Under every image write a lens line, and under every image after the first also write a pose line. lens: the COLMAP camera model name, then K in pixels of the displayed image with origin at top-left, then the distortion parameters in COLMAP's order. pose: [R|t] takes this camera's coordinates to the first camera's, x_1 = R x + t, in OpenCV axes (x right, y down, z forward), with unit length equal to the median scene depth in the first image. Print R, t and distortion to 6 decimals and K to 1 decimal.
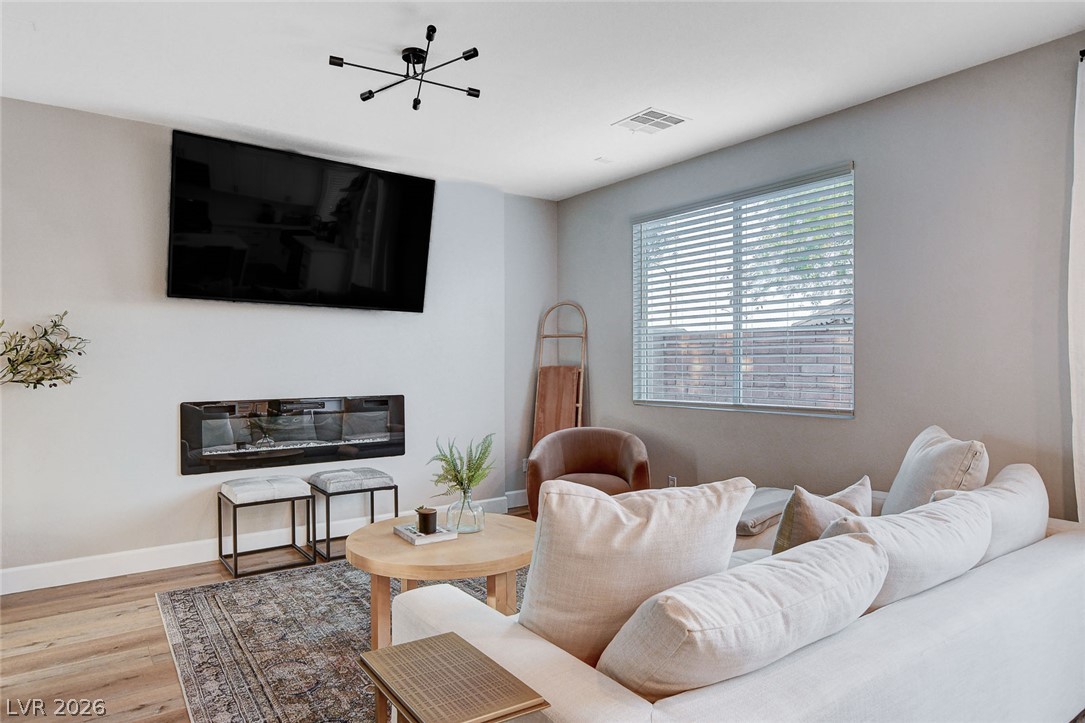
lens RADIAL K [[652.6, 0, 528.6], [0, 652.6, 367.4], [0, 0, 1]] dist [-0.006451, -0.000473]
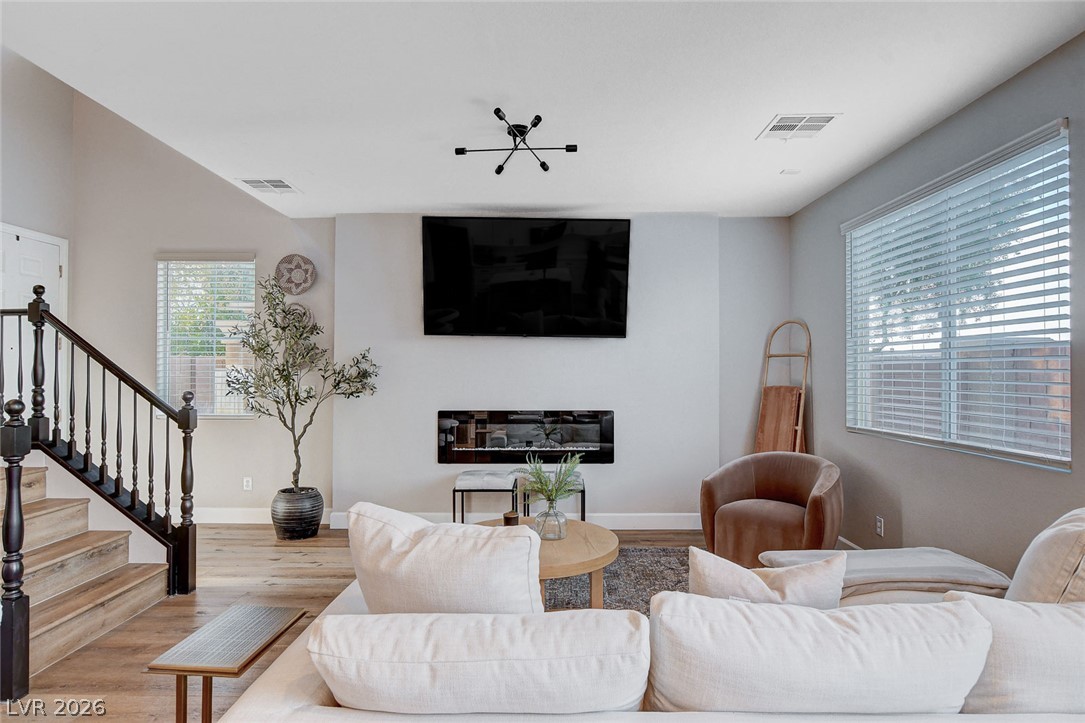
lens RADIAL K [[579.4, 0, 542.6], [0, 579.4, 367.0], [0, 0, 1]] dist [-0.013523, 0.002497]
pose [[0.811290, -0.001962, -0.584641, 0.329391], [-0.006854, 0.999894, -0.012866, -0.021830], [0.584604, 0.014445, 0.811190, 0.118963]]
